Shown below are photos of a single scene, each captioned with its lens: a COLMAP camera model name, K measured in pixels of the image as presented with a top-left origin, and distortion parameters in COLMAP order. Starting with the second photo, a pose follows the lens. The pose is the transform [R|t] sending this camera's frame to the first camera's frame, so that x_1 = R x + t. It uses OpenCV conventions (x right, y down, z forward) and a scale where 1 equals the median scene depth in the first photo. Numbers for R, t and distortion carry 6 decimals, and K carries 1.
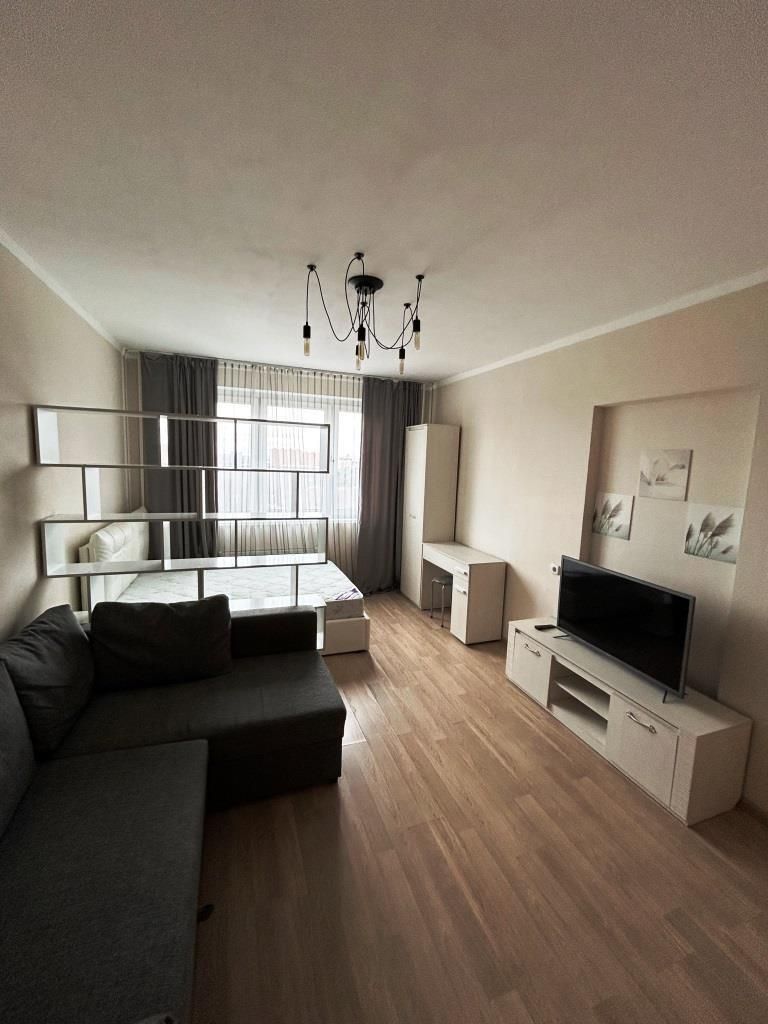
lens RADIAL K [[412.7, 0, 384.0], [0, 412.7, 508.4], [0, 0, 1]] dist [0.002047, -0.000099]
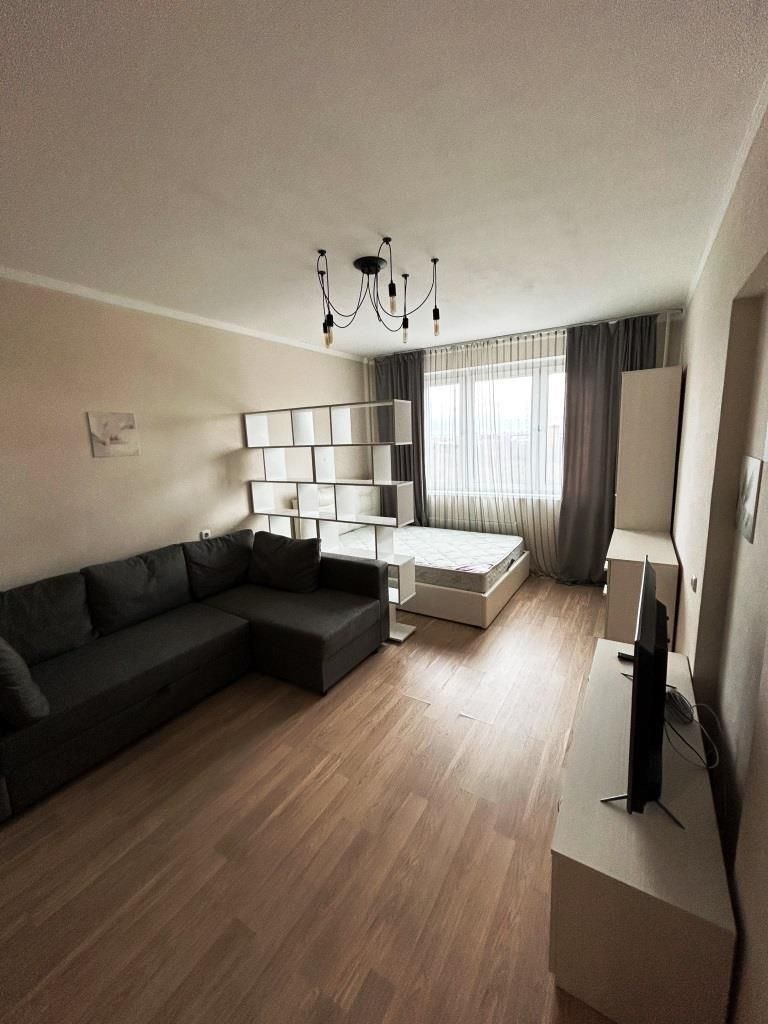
lens RADIAL K [[412.7, 0, 385.0], [0, 412.7, 509.3], [0, 0, 1]] dist [0.002047, -0.000099]
pose [[0.619172, 0.076728, -0.781497, 0.692354], [-0.032893, 0.996876, 0.071814, 0.006665], [0.784566, -0.018759, 0.619762, 0.287605]]
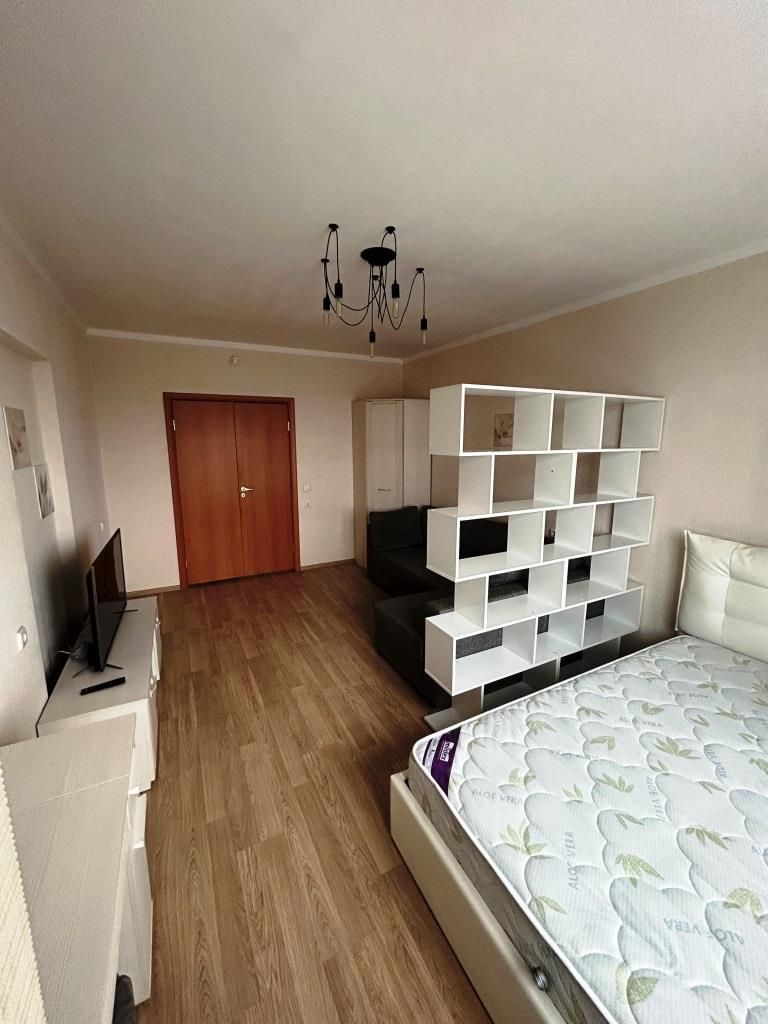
lens RADIAL K [[412.7, 0, 385.4], [0, 412.7, 508.7], [0, 0, 1]] dist [0.002047, -0.000099]
pose [[-0.990977, -0.011912, -0.133499, 0.048378], [-0.049598, 0.957926, 0.282698, -0.199655], [0.124514, 0.286769, -0.949874, 1.709267]]
